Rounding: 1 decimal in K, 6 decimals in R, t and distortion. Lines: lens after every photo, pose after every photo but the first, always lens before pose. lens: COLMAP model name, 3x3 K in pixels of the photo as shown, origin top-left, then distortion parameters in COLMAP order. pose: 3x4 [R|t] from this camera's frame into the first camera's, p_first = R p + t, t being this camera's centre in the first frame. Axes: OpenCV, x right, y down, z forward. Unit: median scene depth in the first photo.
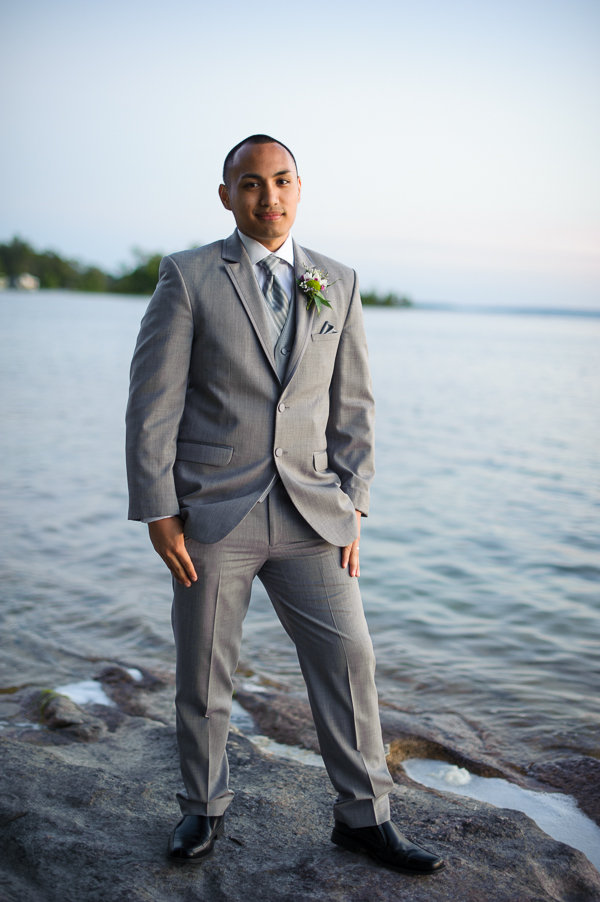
lens RADIAL K [[1284.6, 0, 295.5], [0, 1284.6, 448.4], [0, 0, 1]] dist [-0.149198, 0.000000]
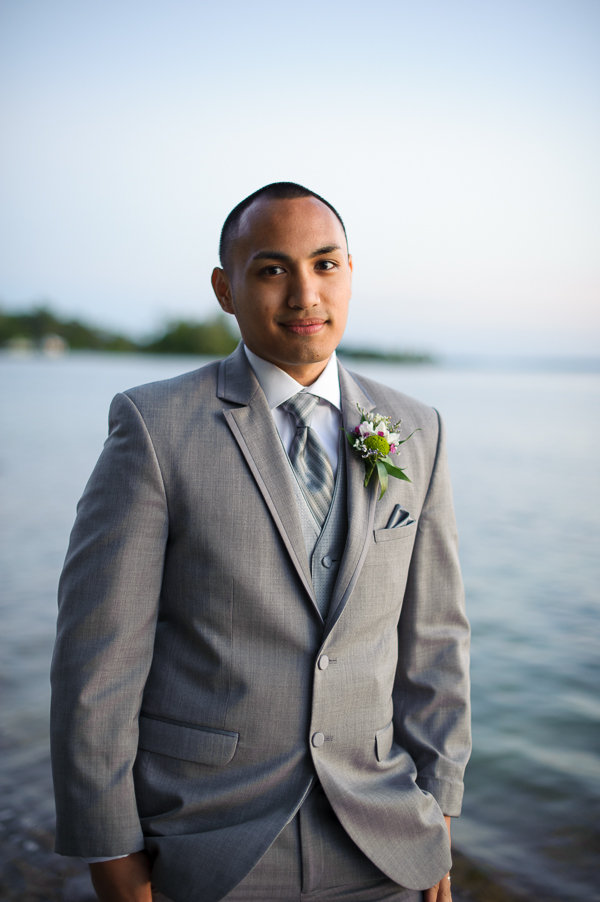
lens RADIAL K [[1284.6, 0, 304.4], [0, 1284.6, 458.1], [0, 0, 1]] dist [-0.149198, 0.000000]
pose [[0.999681, 0.000442, 0.025251, -0.033325], [0.000527, 0.999265, -0.038321, -0.099538], [-0.025249, 0.038322, 0.998946, 0.425851]]
